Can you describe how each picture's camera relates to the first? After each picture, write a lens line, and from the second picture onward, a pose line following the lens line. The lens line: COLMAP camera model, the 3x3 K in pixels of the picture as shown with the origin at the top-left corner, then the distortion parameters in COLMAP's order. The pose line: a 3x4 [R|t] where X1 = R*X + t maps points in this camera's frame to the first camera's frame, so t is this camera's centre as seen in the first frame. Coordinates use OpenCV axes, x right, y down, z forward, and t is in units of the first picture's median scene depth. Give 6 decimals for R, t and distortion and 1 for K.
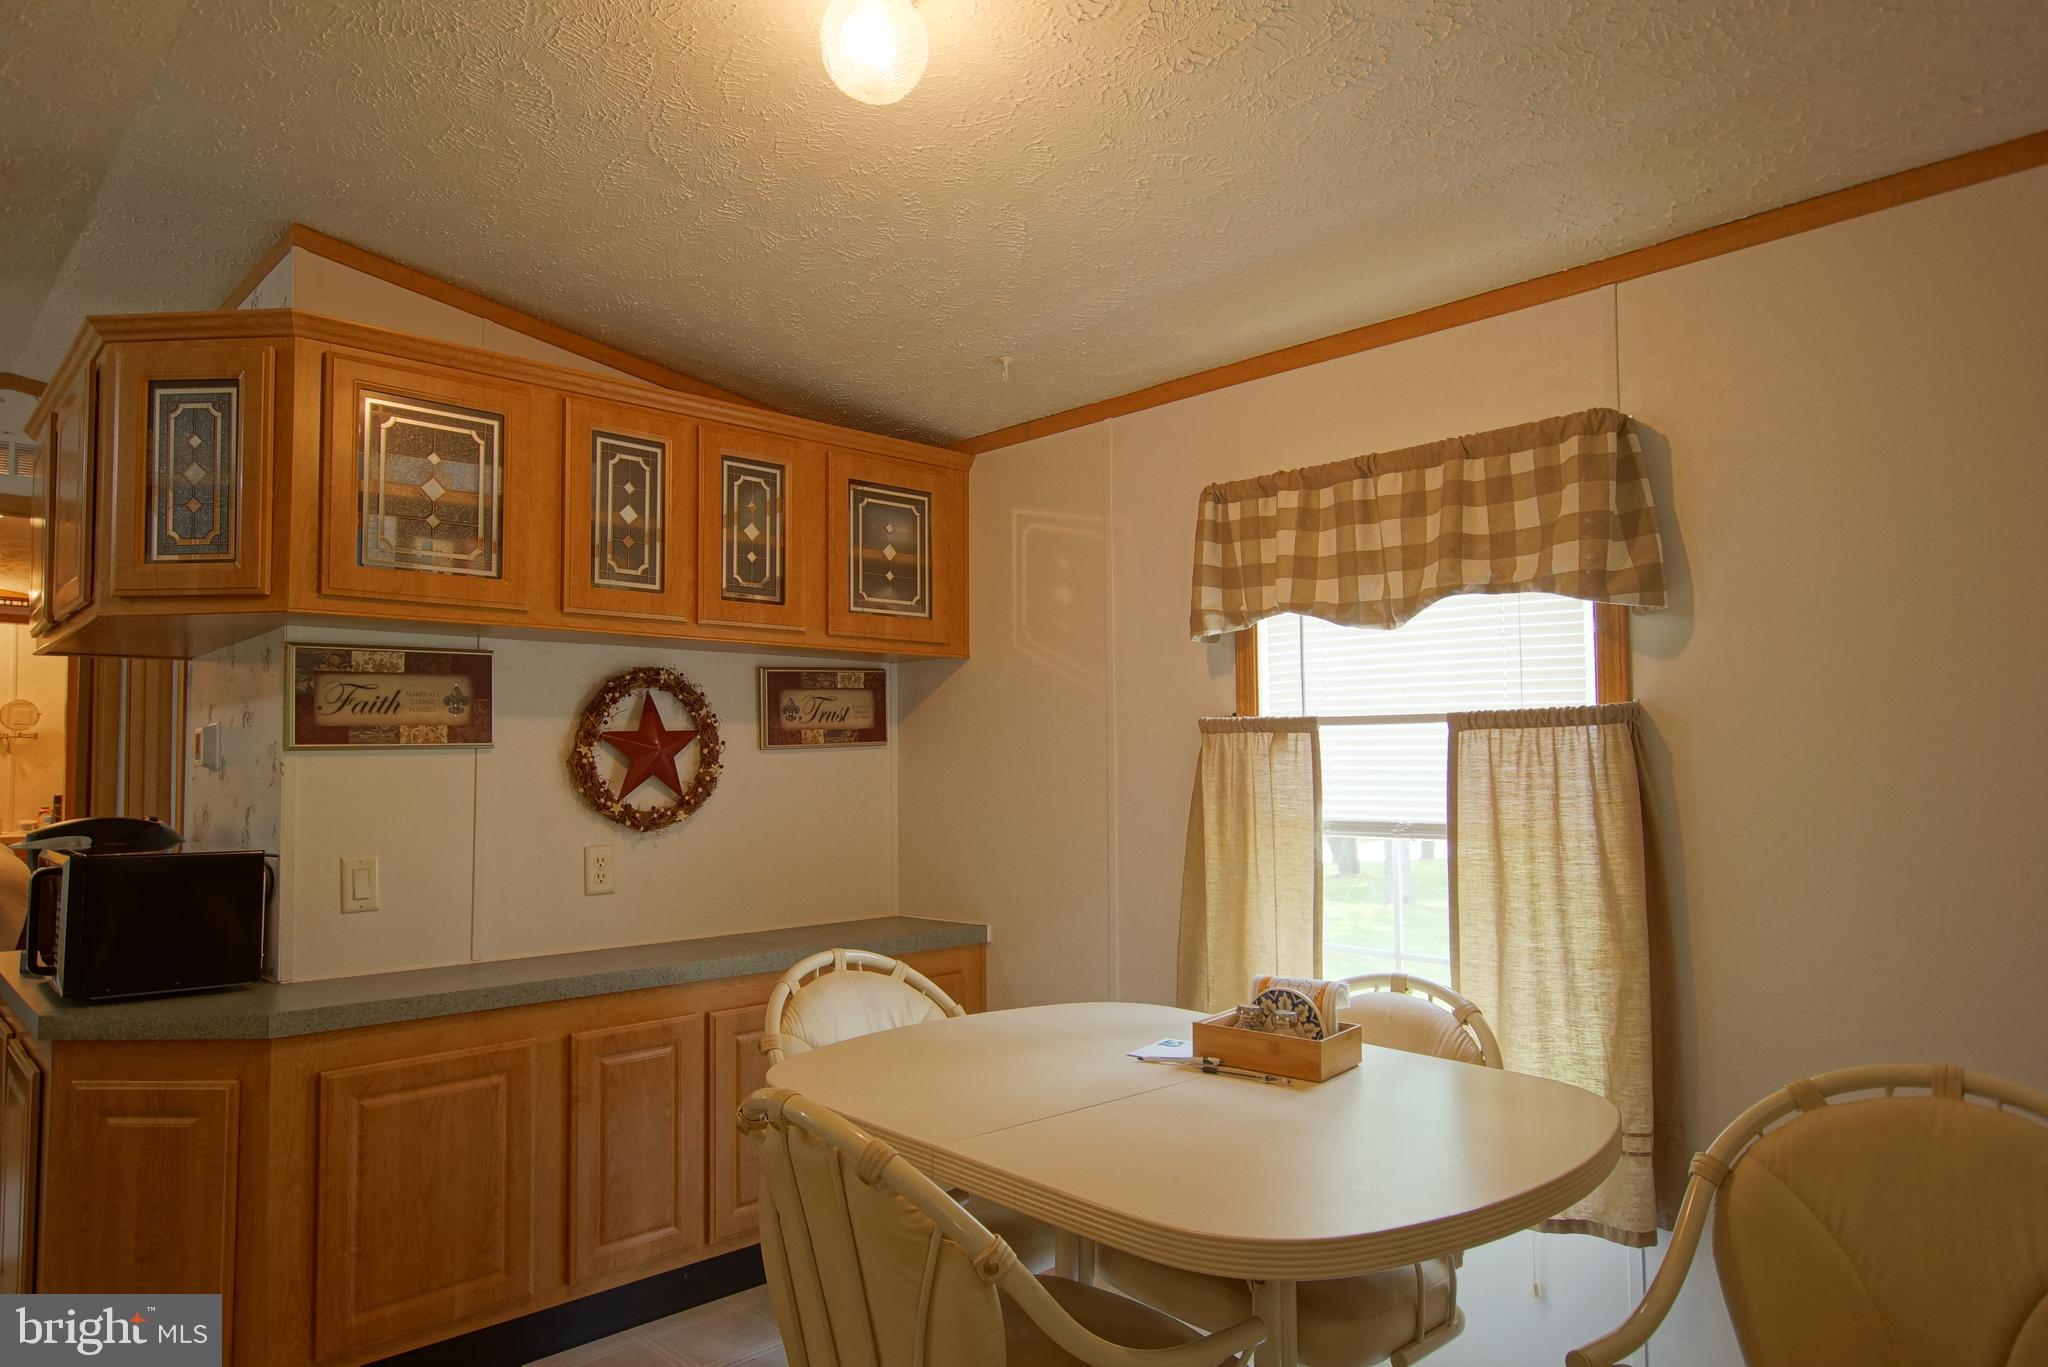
lens RADIAL K [[1268.7, 0, 1040.7], [0, 1268.7, 703.2], [0, 0, 1]] dist [-0.007512, 0.005659]
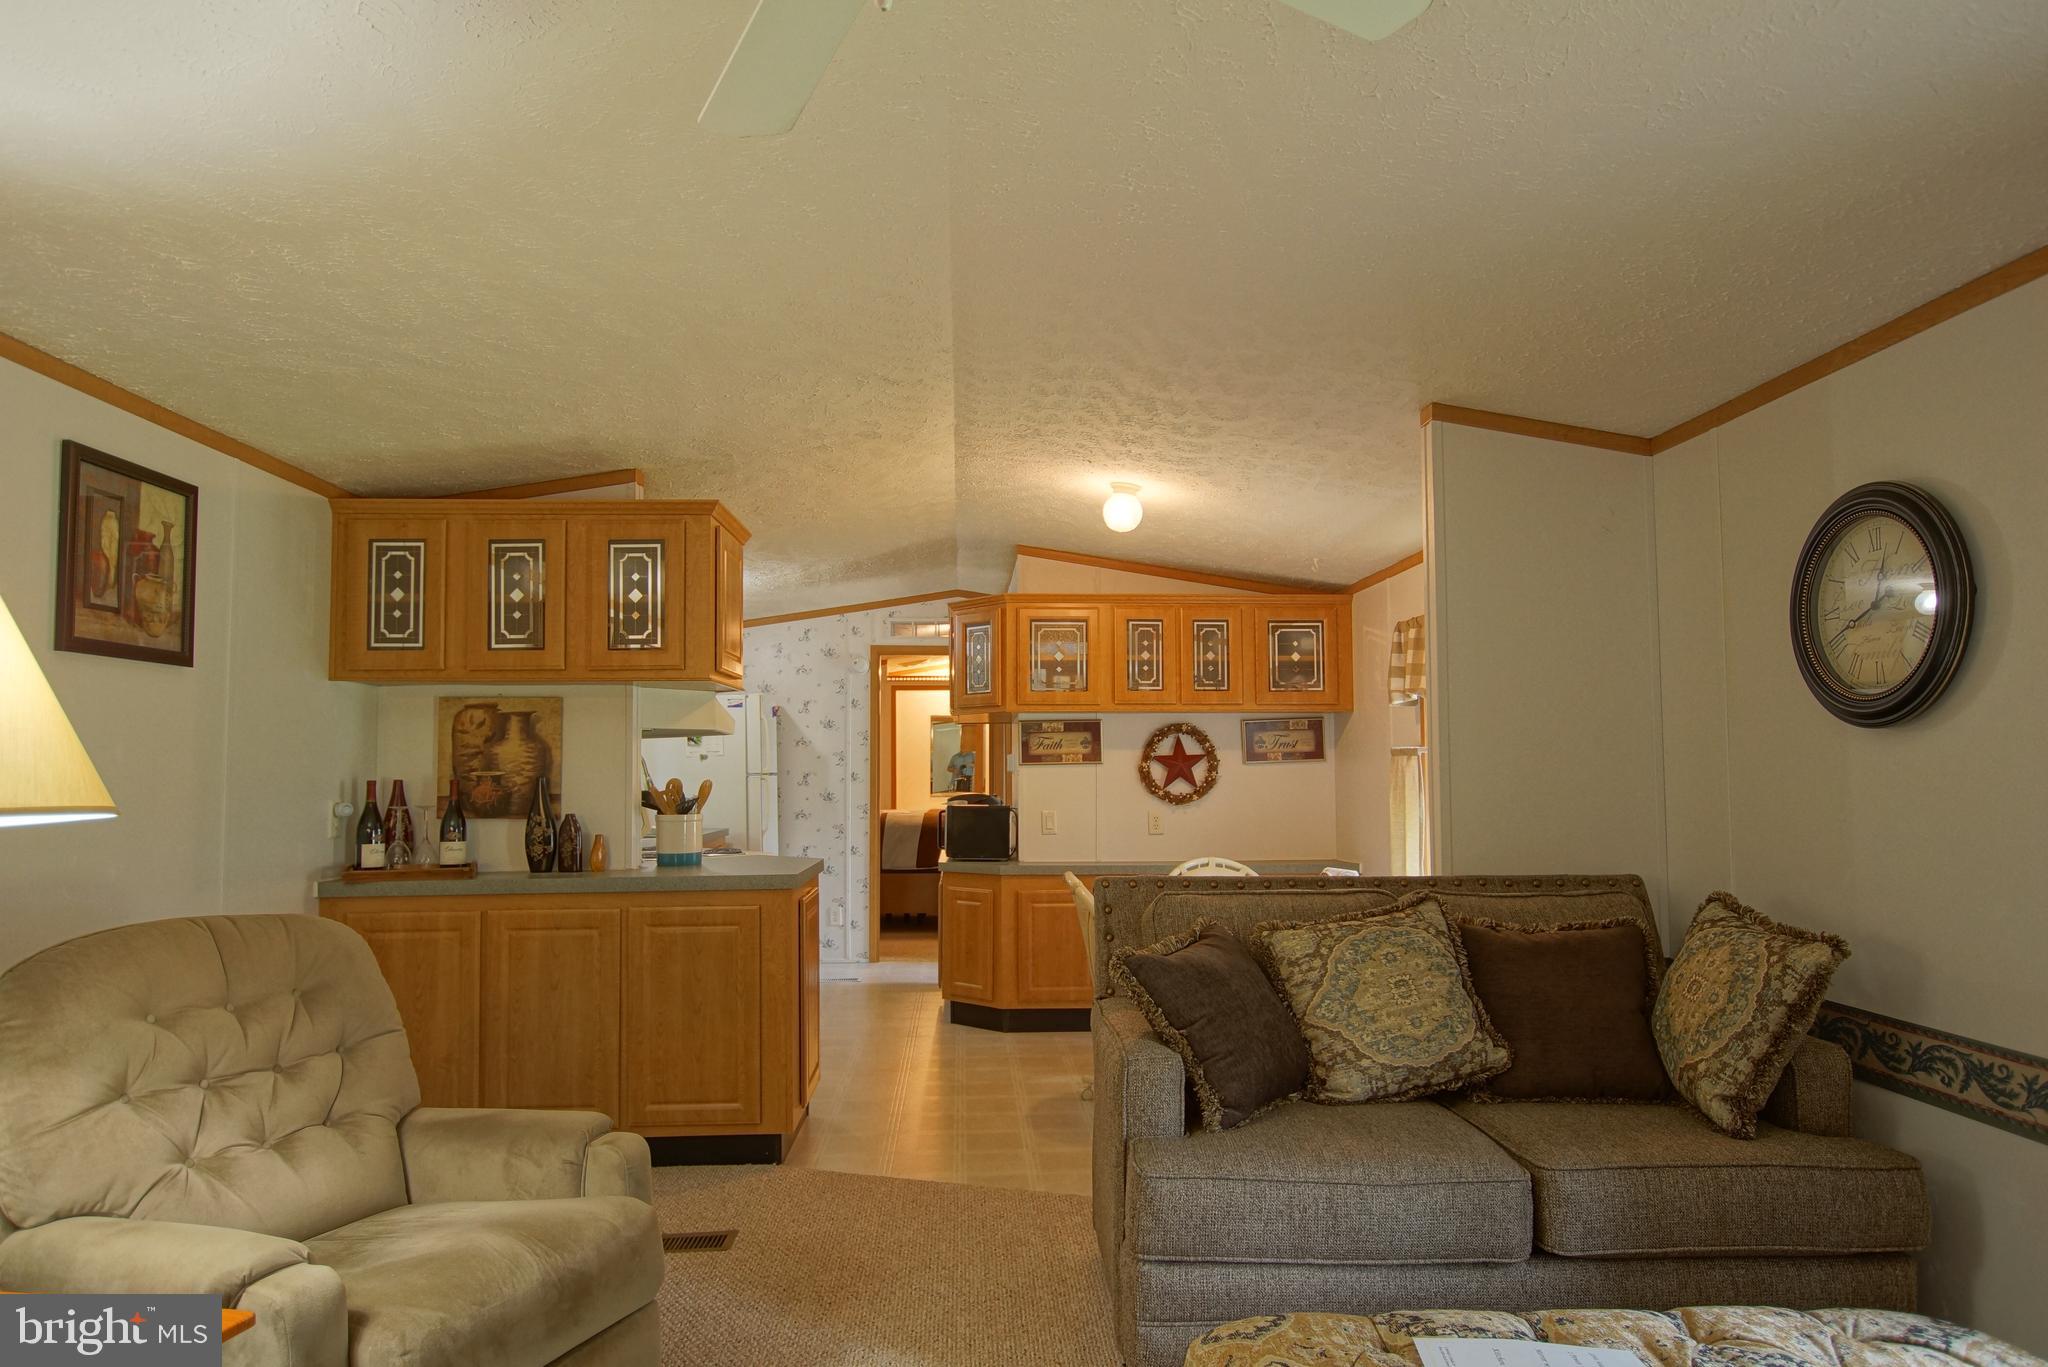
lens RADIAL K [[1268.7, 0, 1016.0], [0, 1268.7, 700.3], [0, 0, 1]] dist [-0.007512, 0.005659]
pose [[0.750752, -0.035024, -0.659655, 0.850161], [0.028808, 0.999379, -0.020275, -0.032091], [0.659955, -0.003782, 0.751295, -0.699168]]
